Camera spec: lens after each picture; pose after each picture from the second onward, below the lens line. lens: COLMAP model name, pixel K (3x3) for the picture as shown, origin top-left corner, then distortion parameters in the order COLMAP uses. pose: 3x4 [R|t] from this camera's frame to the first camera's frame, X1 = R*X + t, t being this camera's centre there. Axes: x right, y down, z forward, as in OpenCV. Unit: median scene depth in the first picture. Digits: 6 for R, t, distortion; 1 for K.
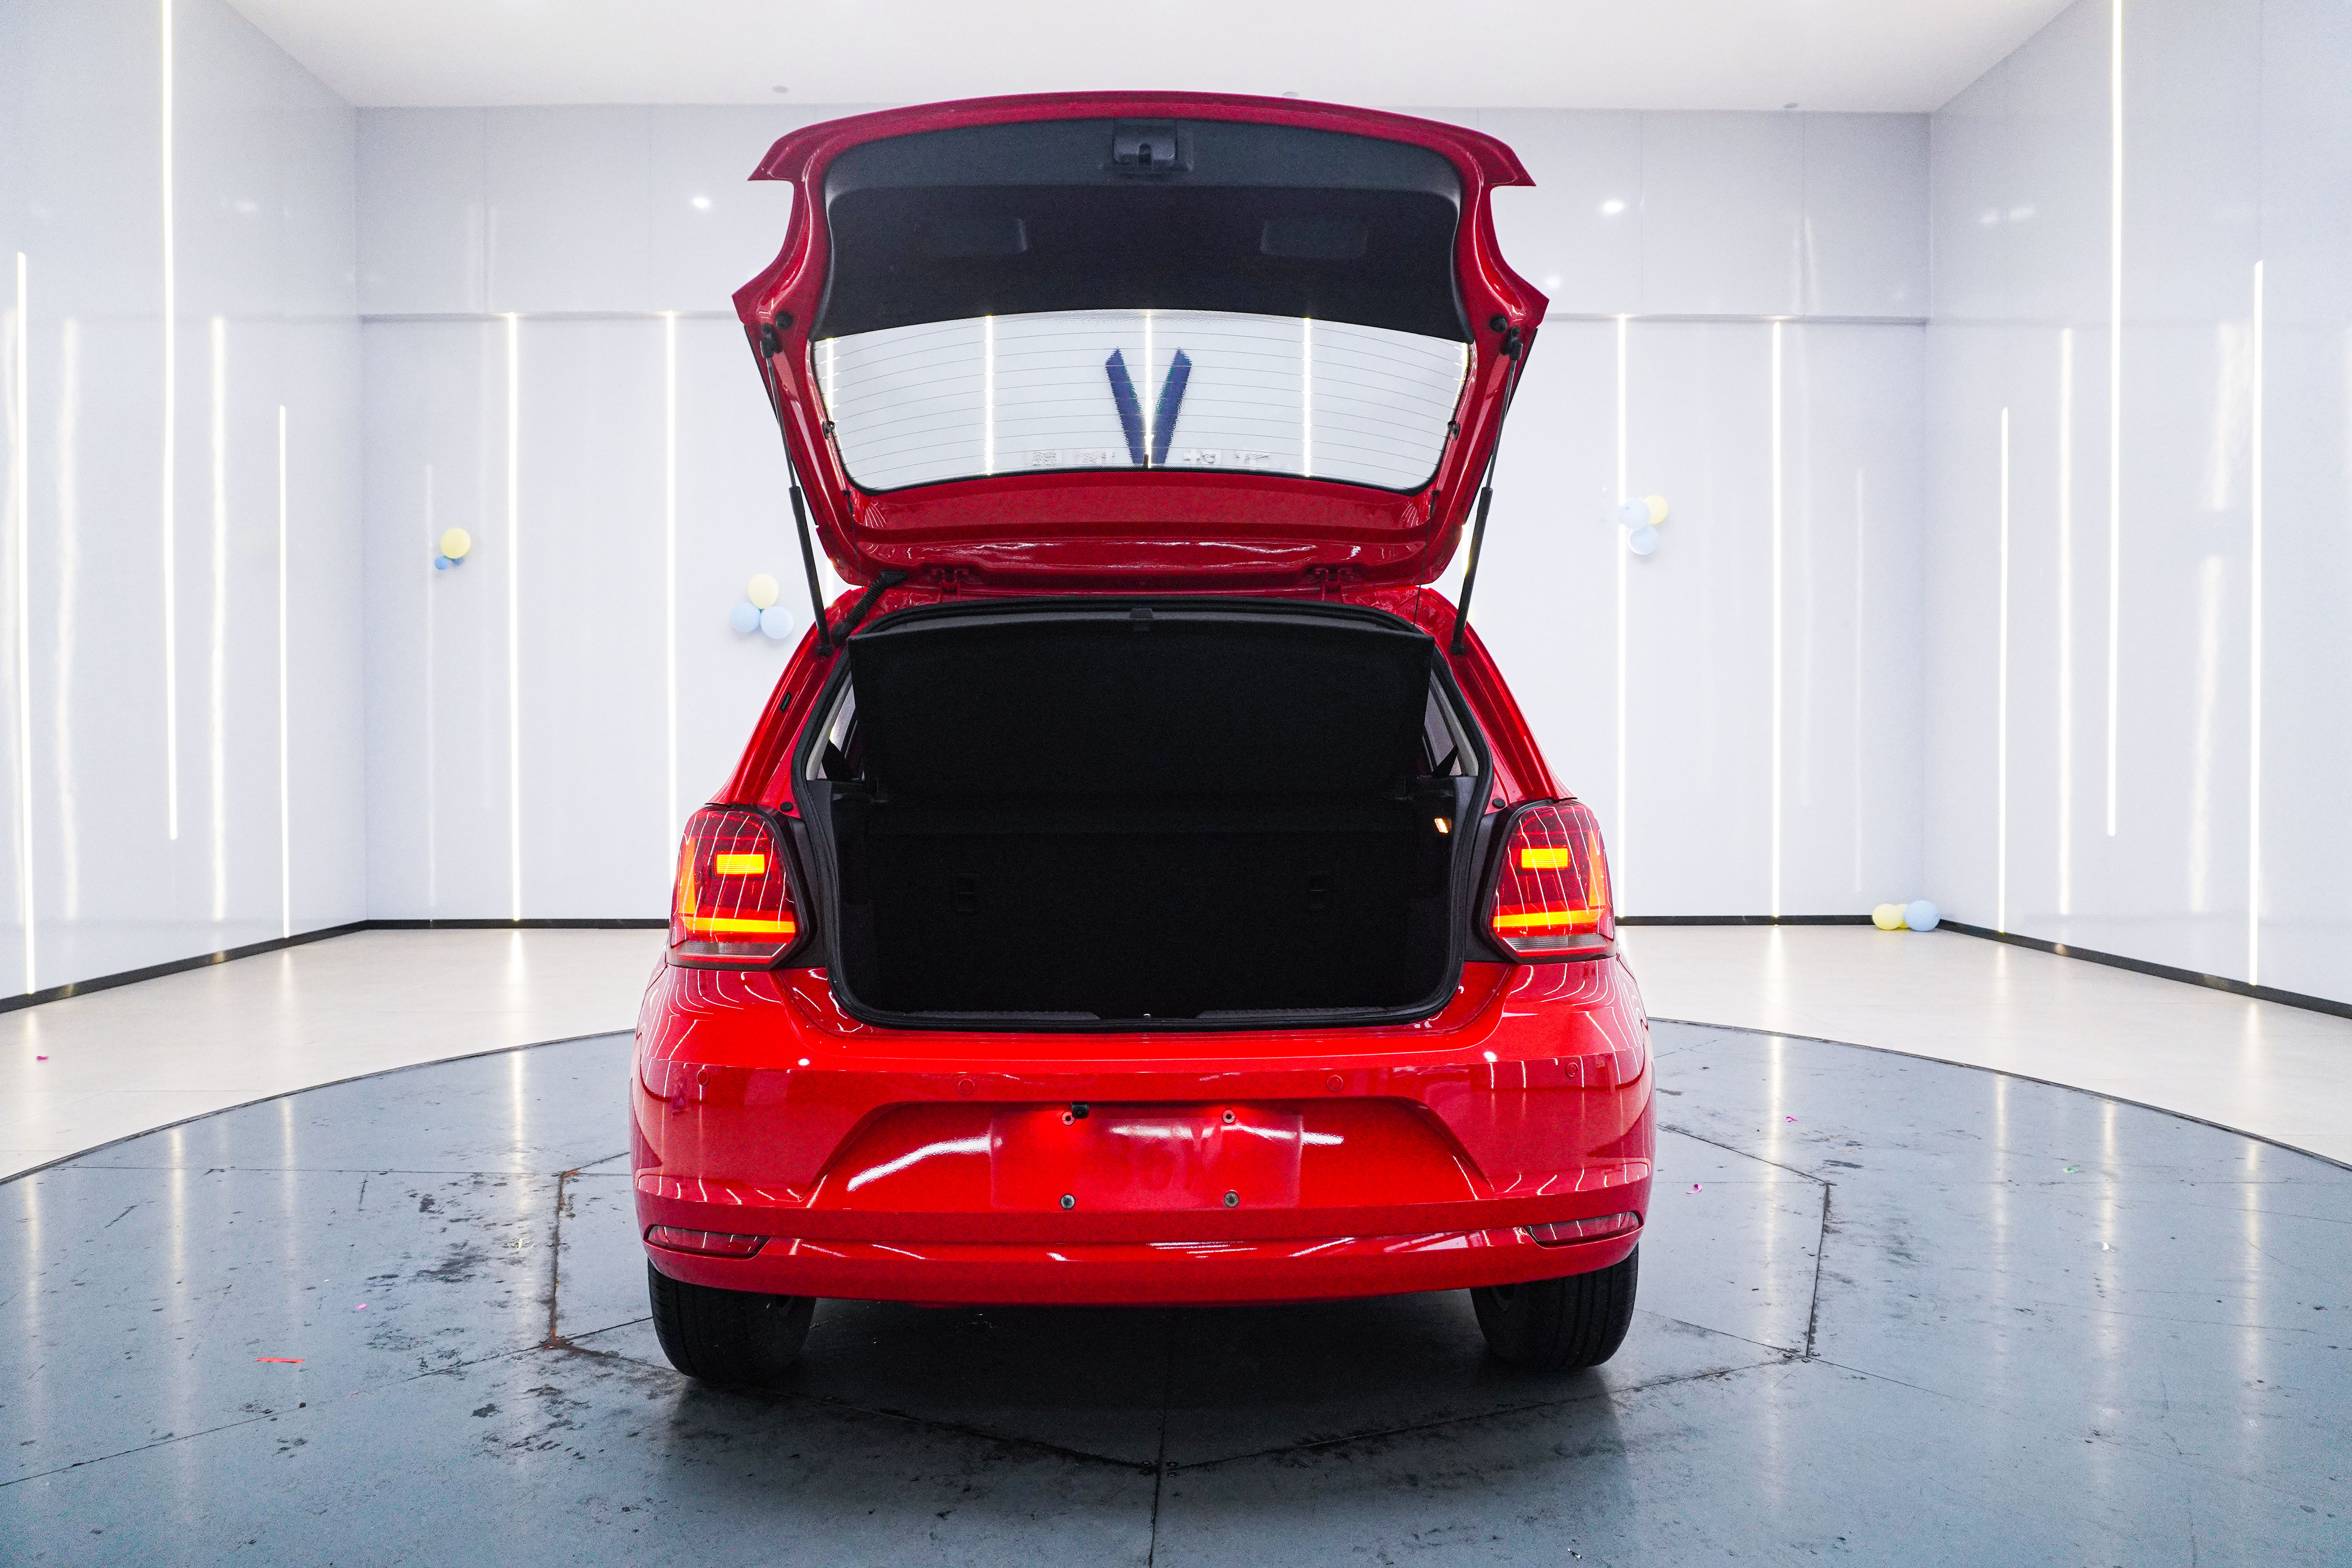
lens RADIAL K [[1570.9, 0, 1180.3], [0, 1570.9, 800.0], [0, 0, 1]] dist [-0.030949, 0.020968]
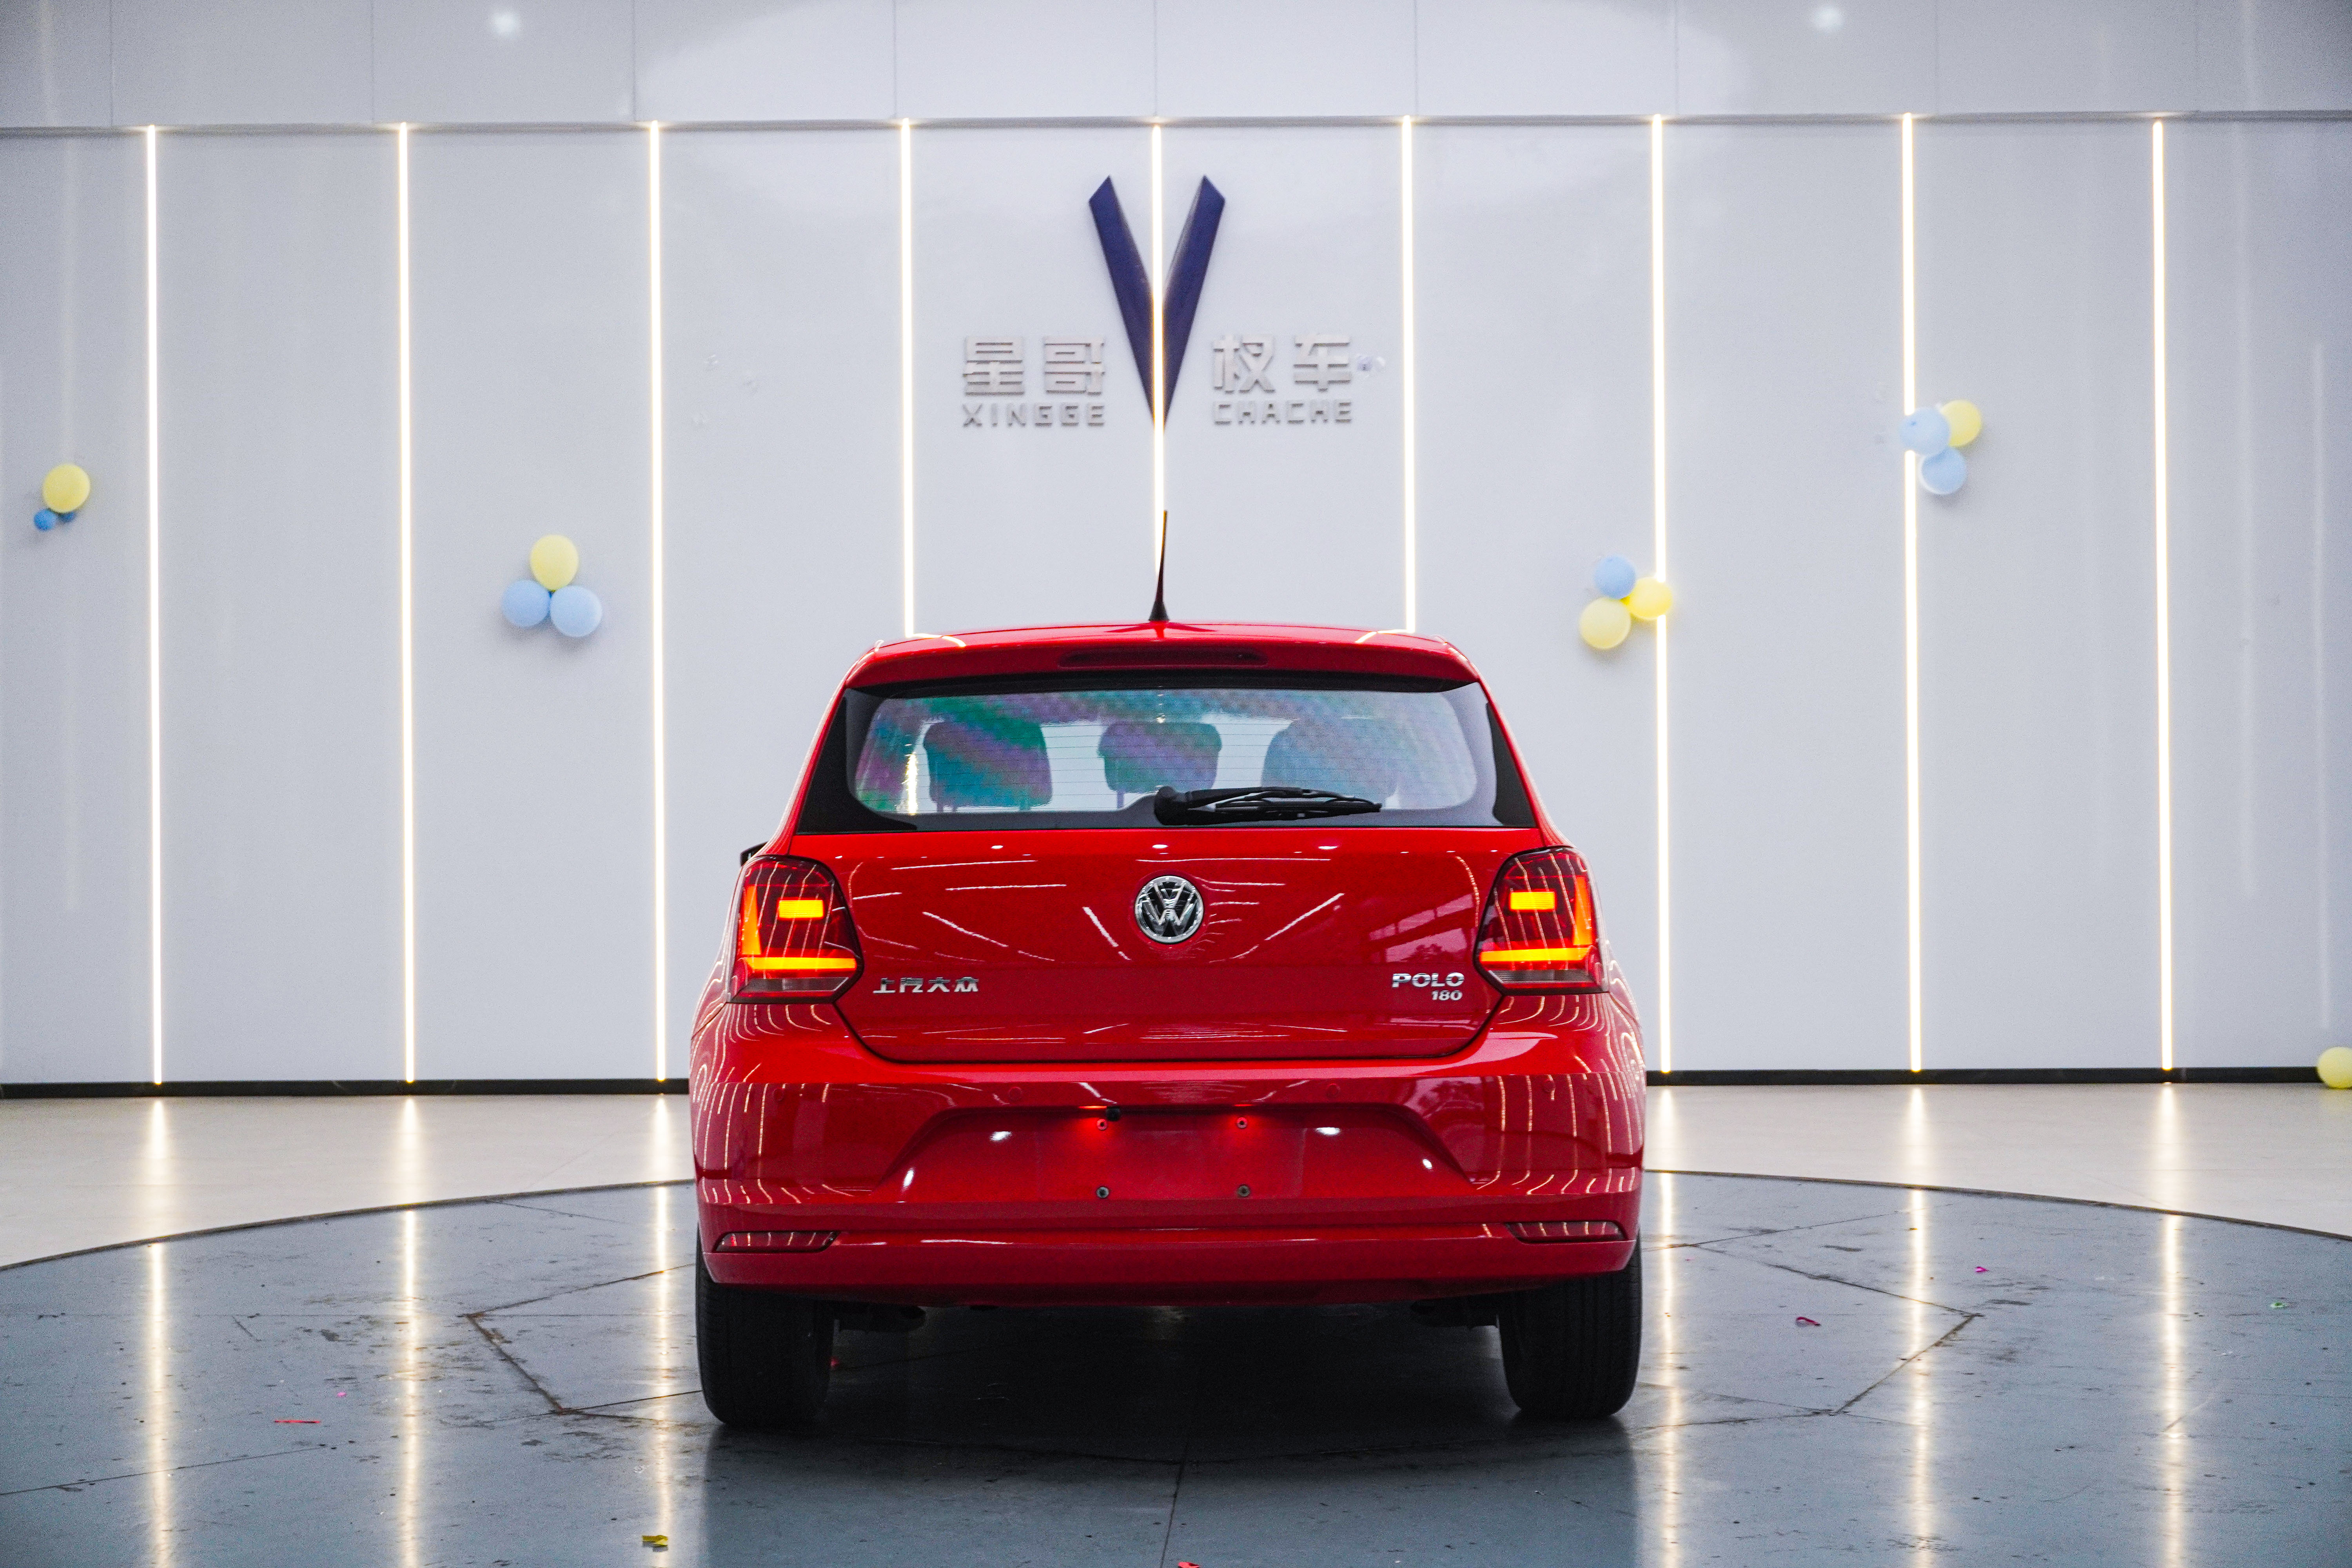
lens RADIAL K [[3517.7, 0, 1191.1], [0, 3517.7, 812.9], [0, 0, 1]] dist [0.081843, 0.000000]
pose [[0.999935, -0.006537, -0.009360, 0.016195], [0.006239, 0.999483, -0.031538, 0.046635], [0.009561, 0.031478, 0.999459, -1.313079]]
